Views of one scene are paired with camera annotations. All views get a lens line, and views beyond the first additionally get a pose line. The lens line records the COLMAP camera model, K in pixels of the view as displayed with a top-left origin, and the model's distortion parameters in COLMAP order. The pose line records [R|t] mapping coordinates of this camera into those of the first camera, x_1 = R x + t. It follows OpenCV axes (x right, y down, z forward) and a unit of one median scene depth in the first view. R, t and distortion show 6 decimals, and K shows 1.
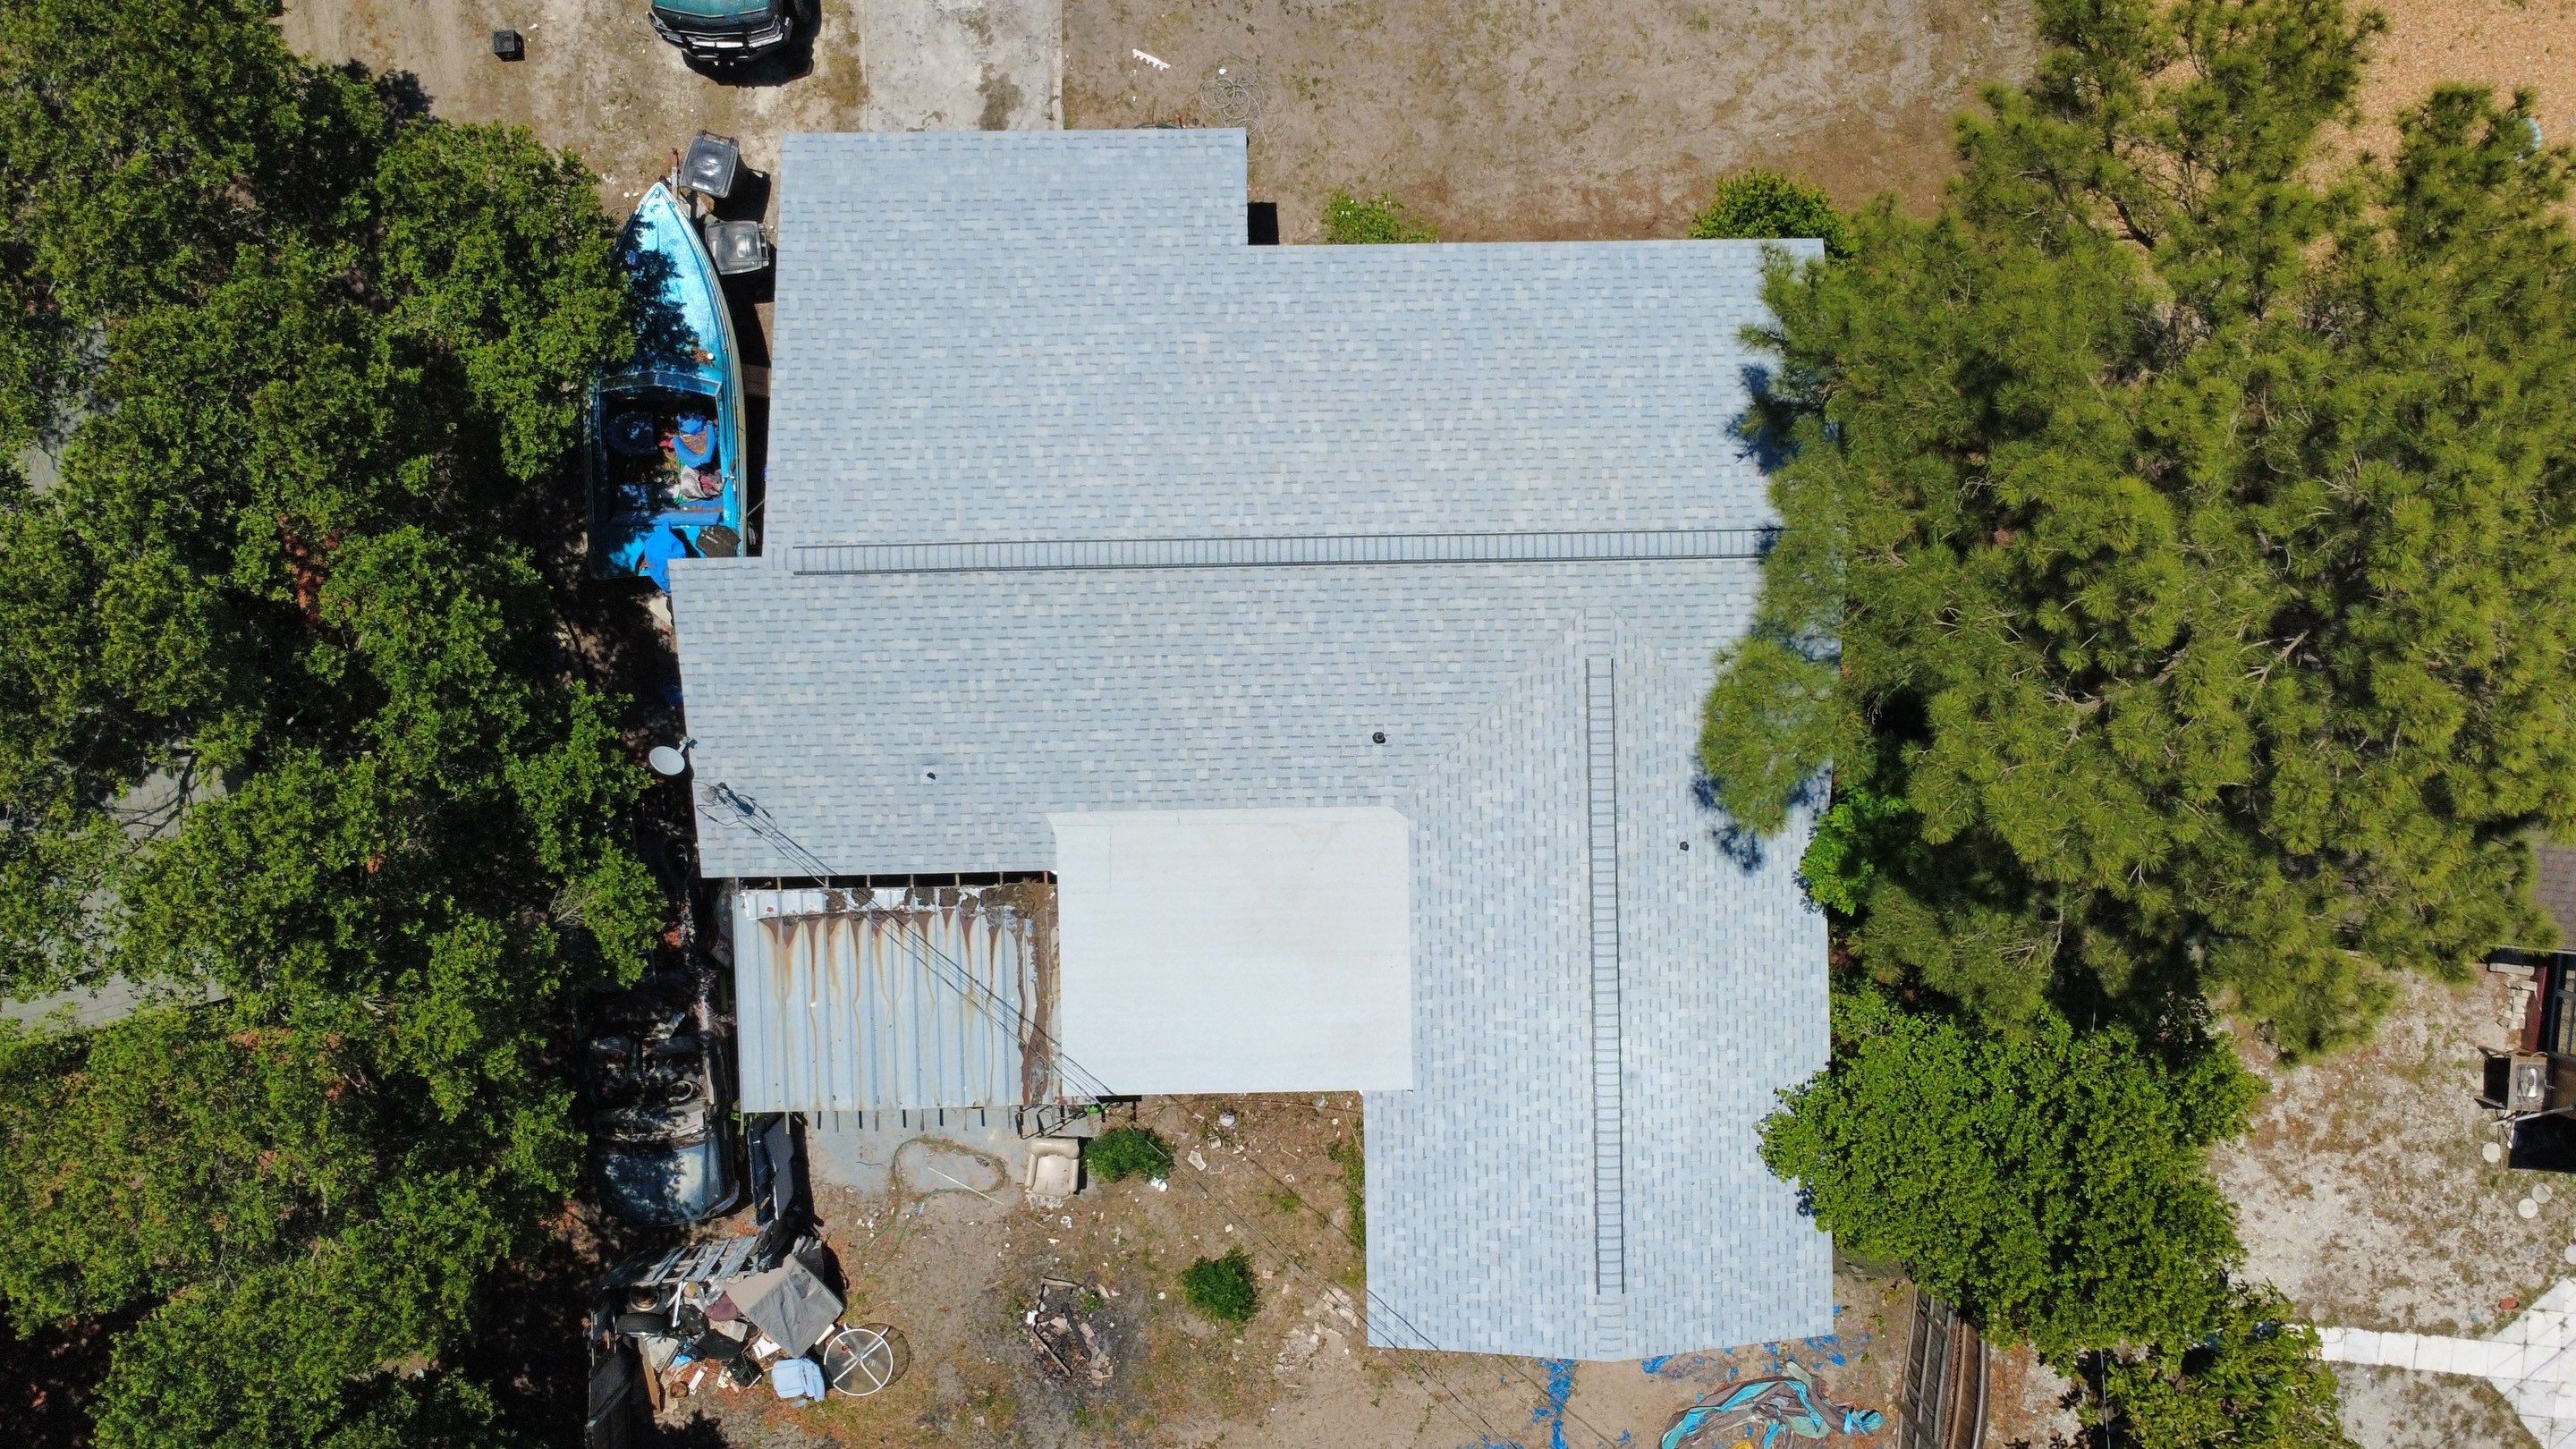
lens RADIAL K [[1869.7, 0, 1291.3], [0, 1869.7, 720.4], [0, 0, 1]] dist [0.002081, 0.000170]
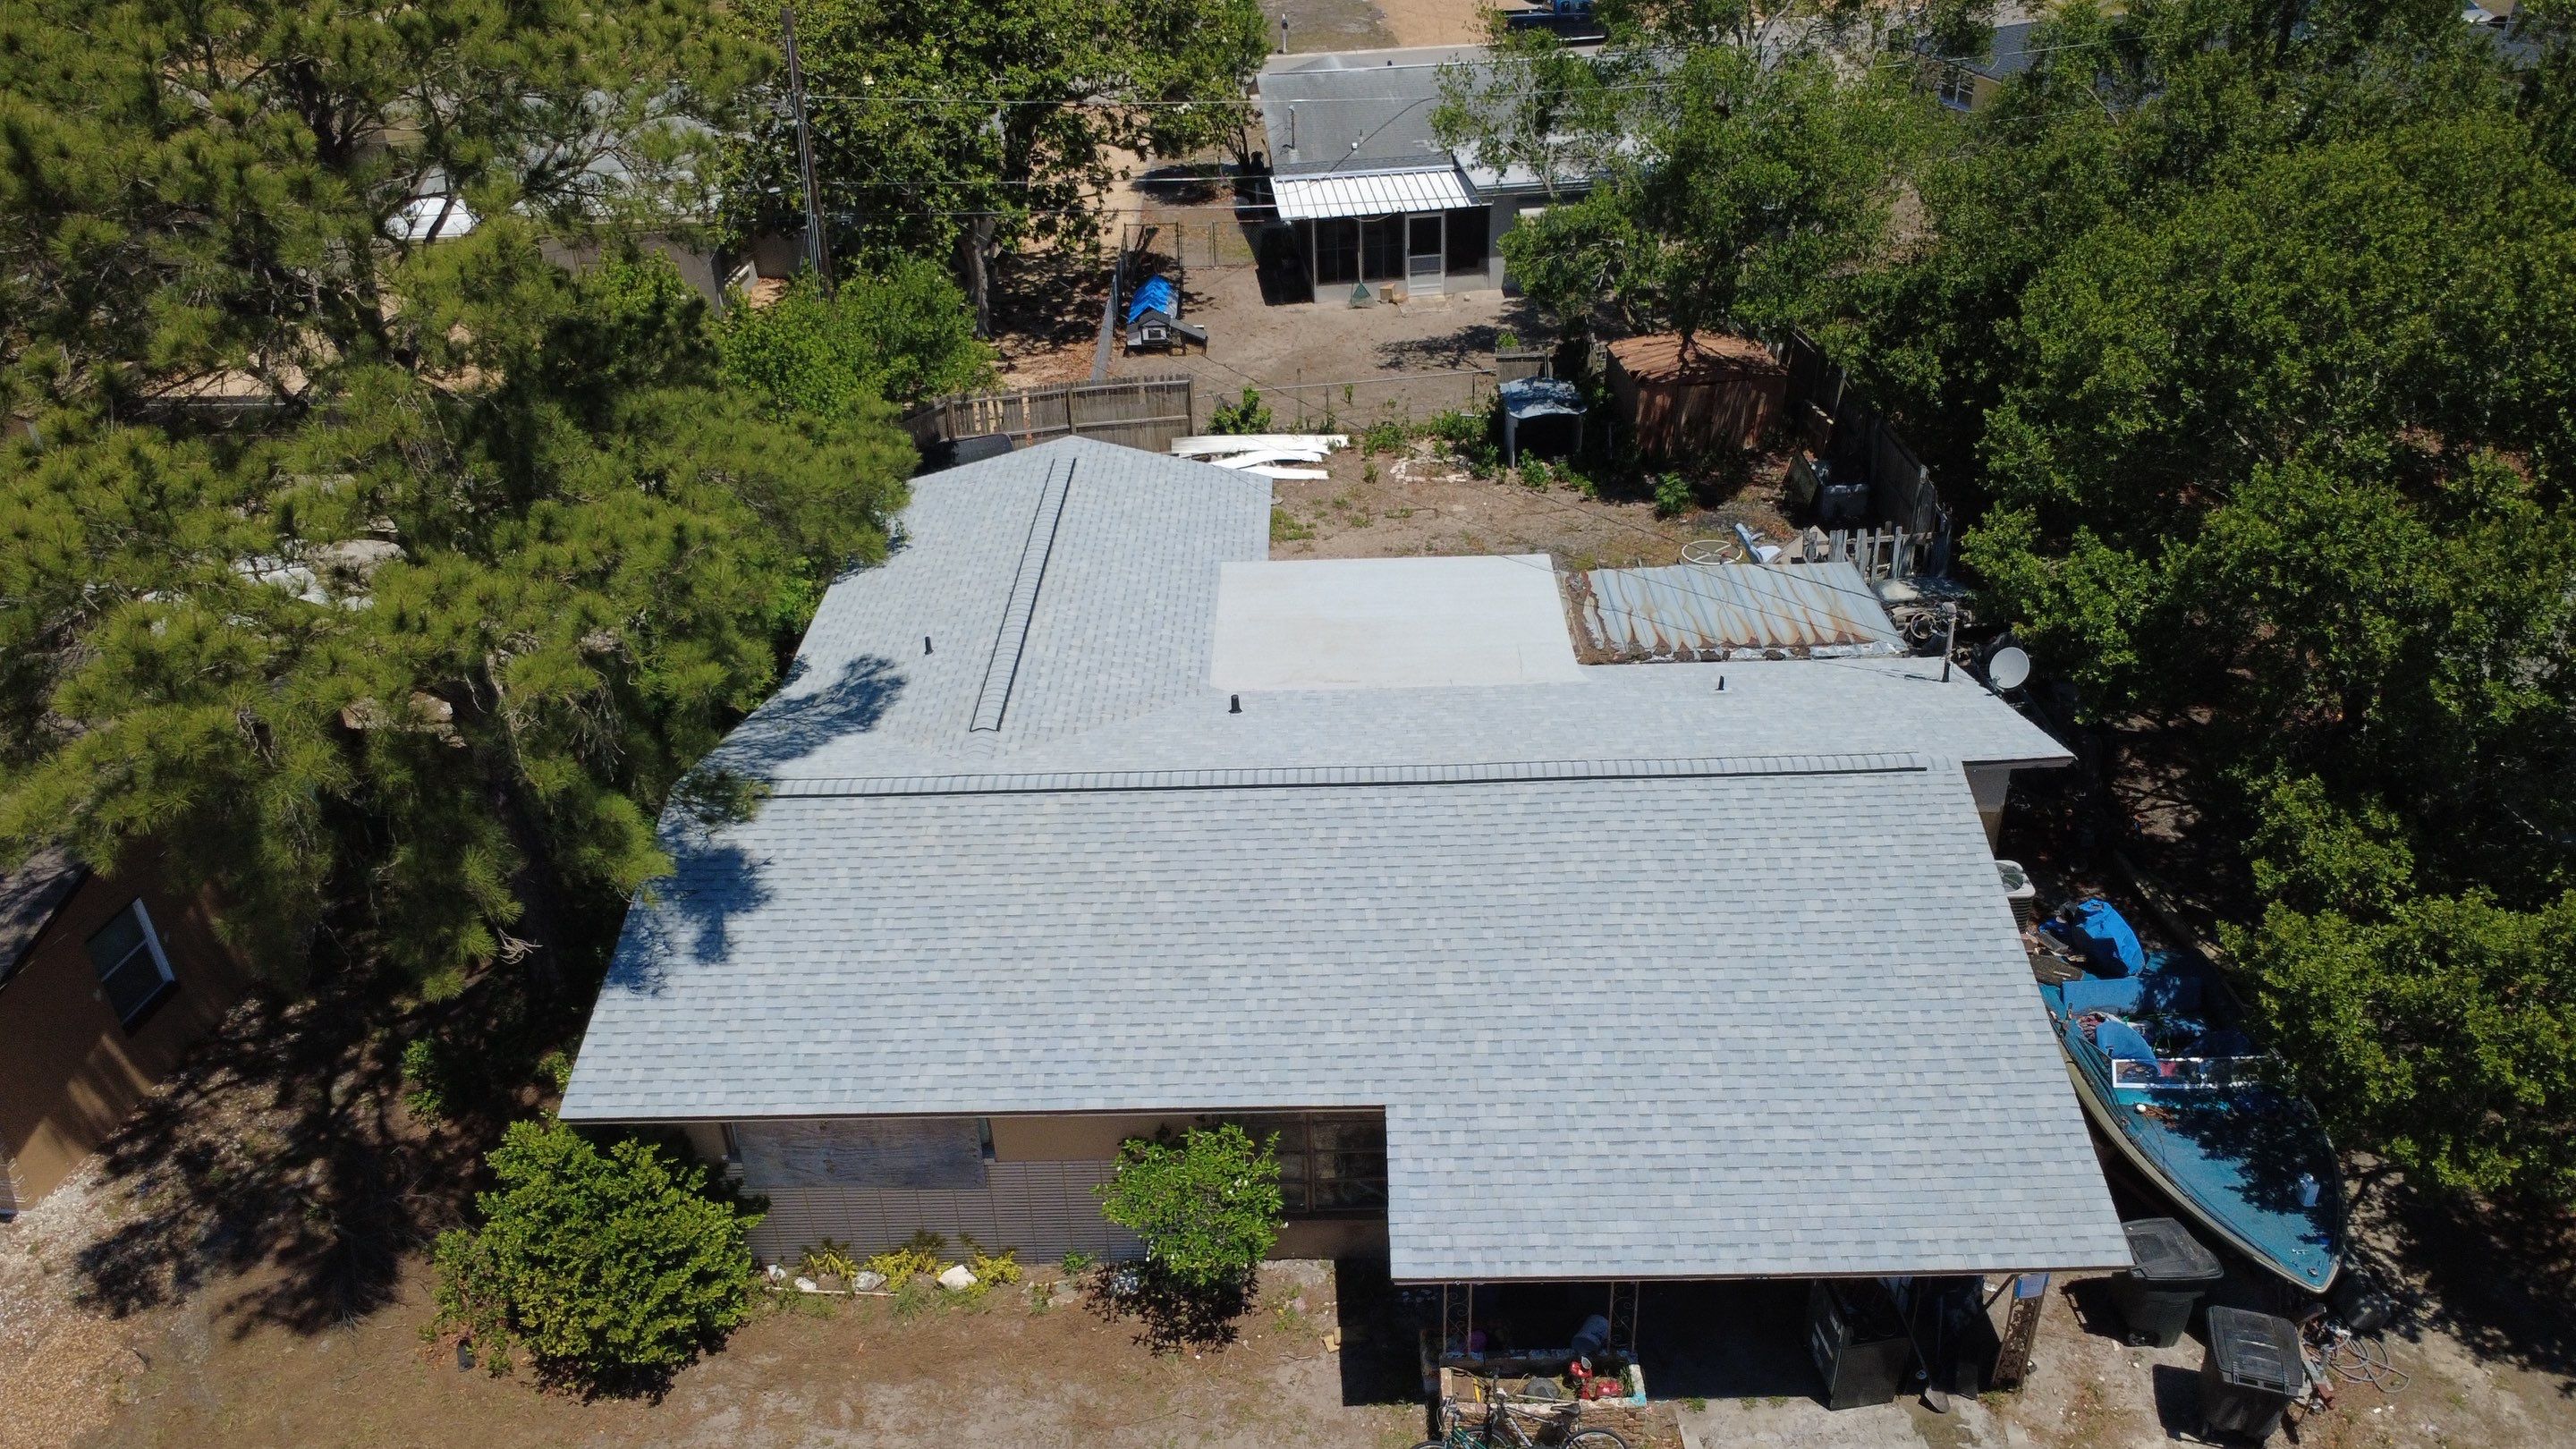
lens RADIAL K [[1869.7, 0, 1283.1], [0, 1869.7, 726.9], [0, 0, 1]] dist [0.002081, 0.000170]
pose [[-0.999324, -0.004770, 0.036458, -0.009885], [0.033470, -0.528511, 0.848267, -0.761088], [0.015222, 0.848913, 0.528313, 0.514468]]
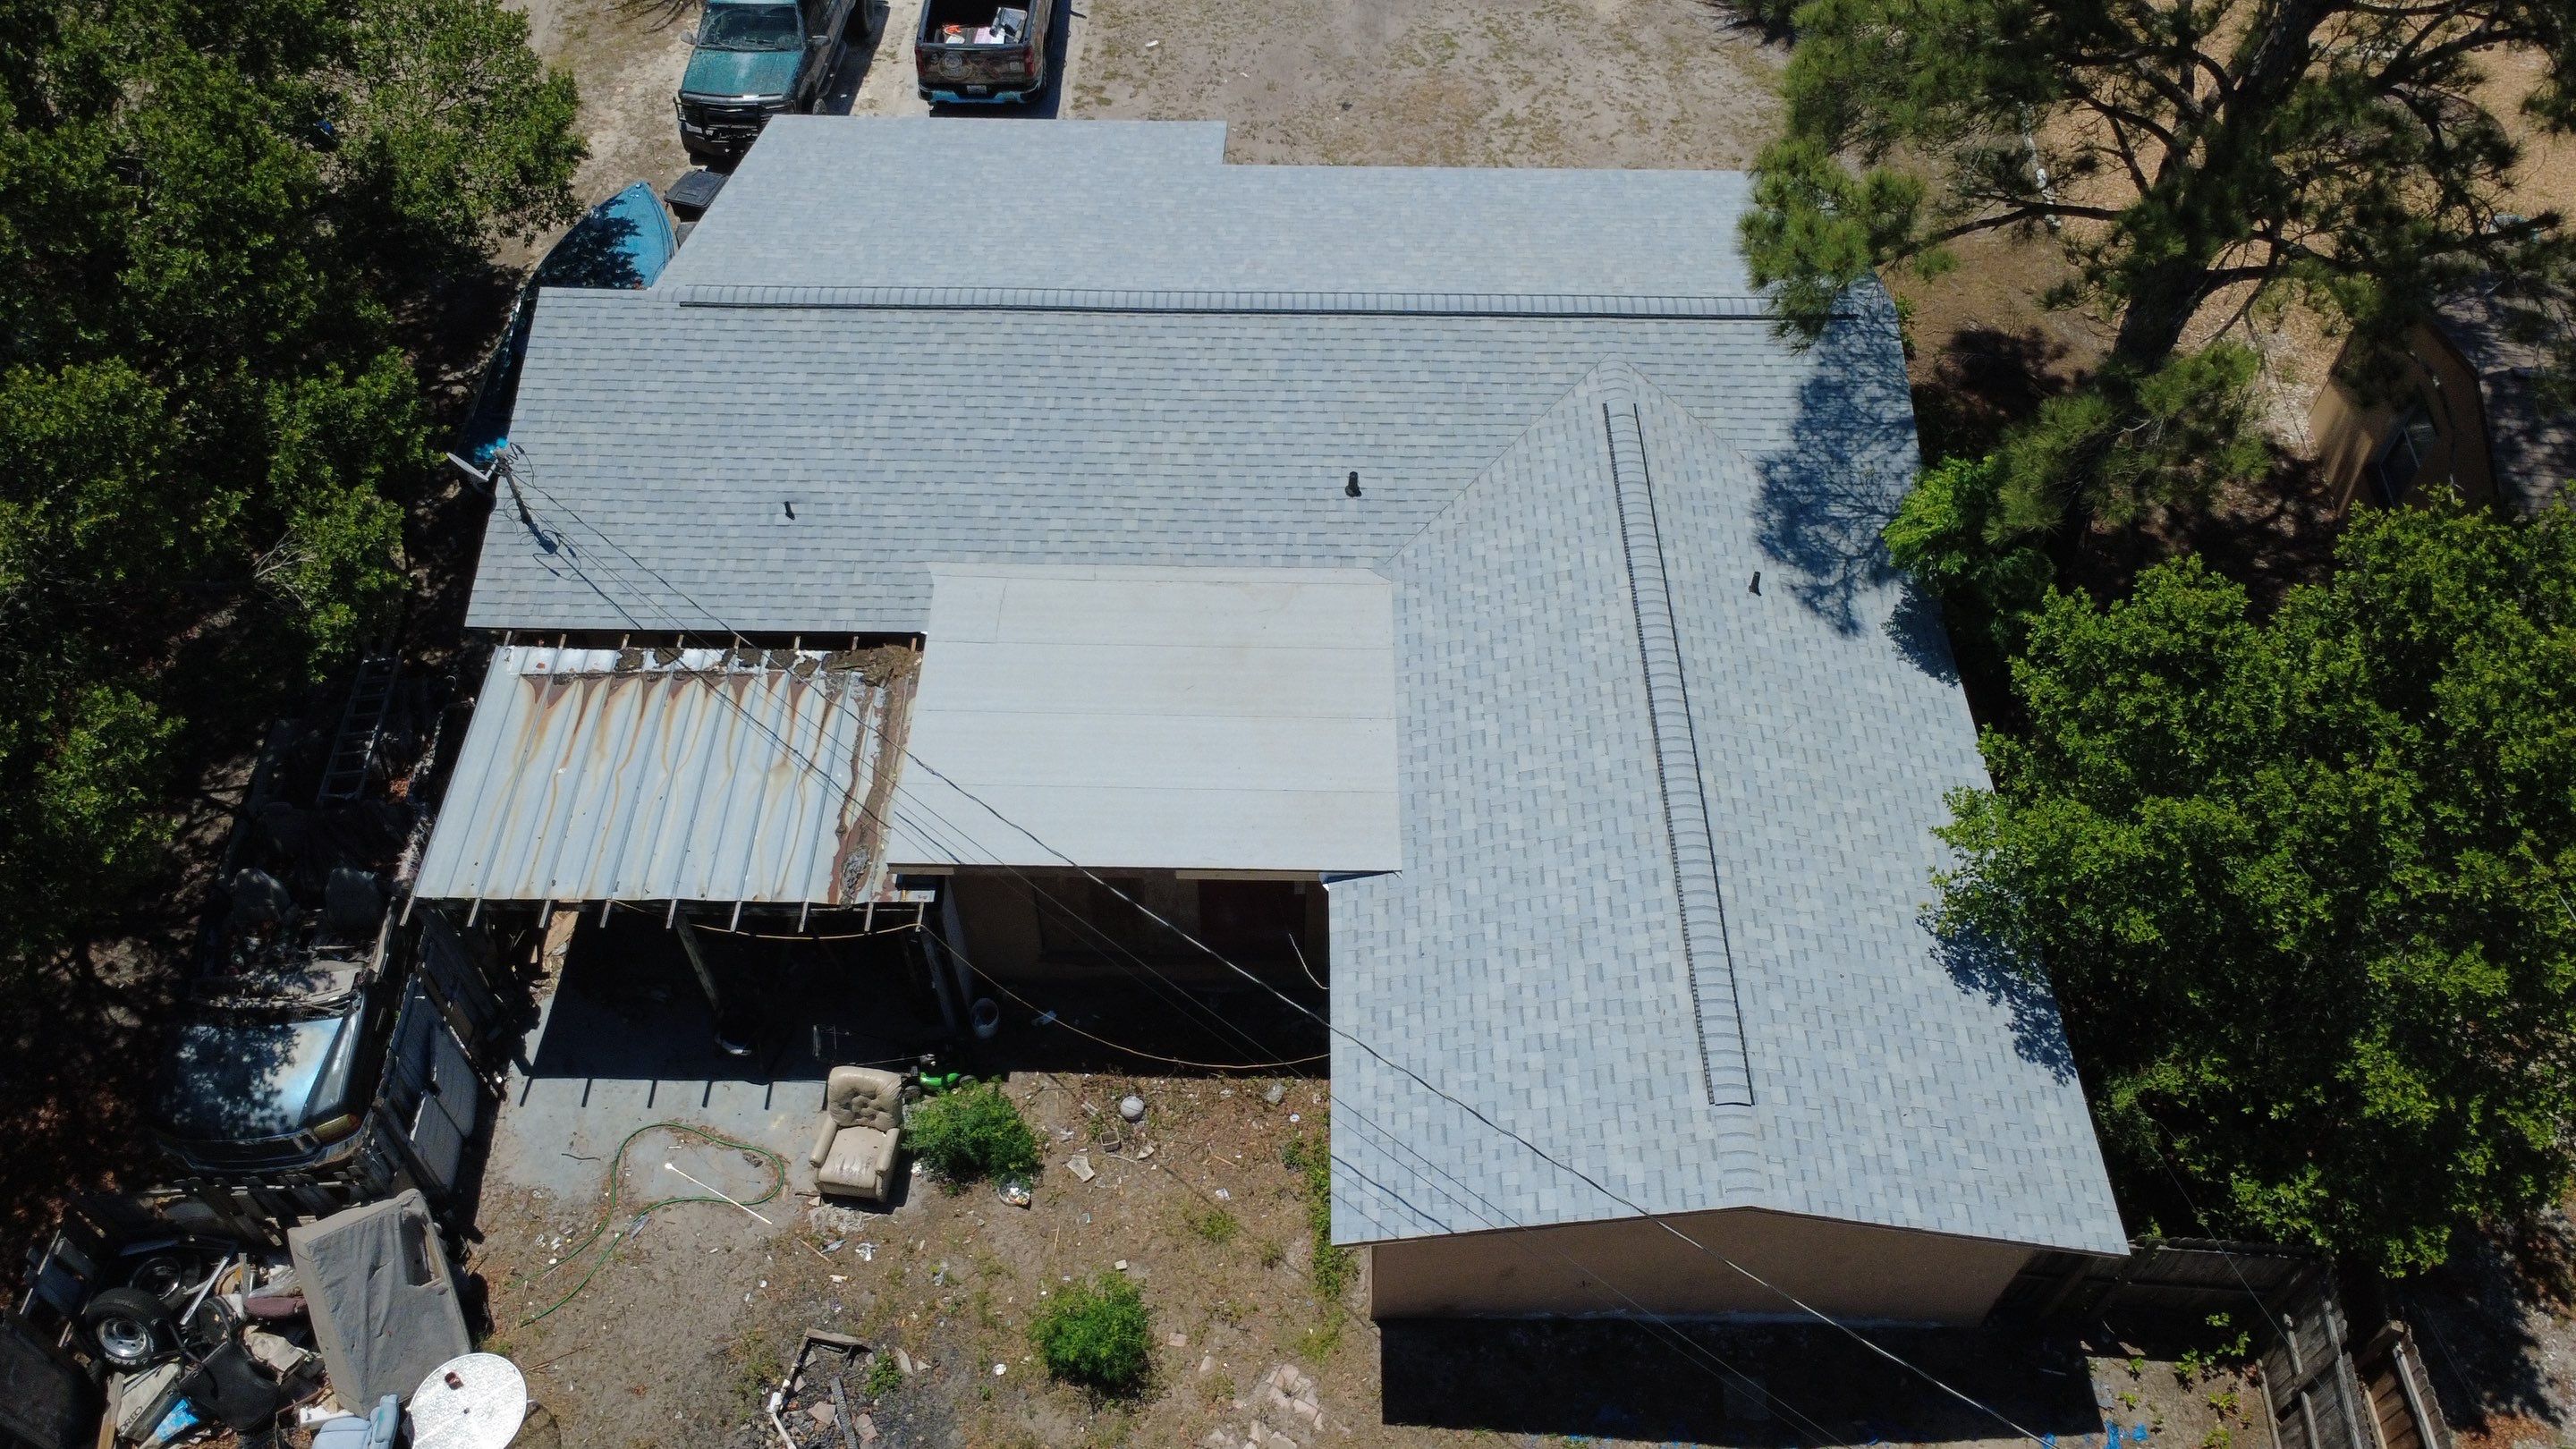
lens RADIAL K [[1869.7, 0, 1283.5], [0, 1869.7, 724.3], [0, 0, 1]] dist [0.002081, 0.000170]
pose [[0.999438, 0.012436, -0.031135, 0.042575], [-0.029866, 0.752175, -0.658286, 0.604263], [0.015232, 0.658846, 0.752124, 0.455861]]
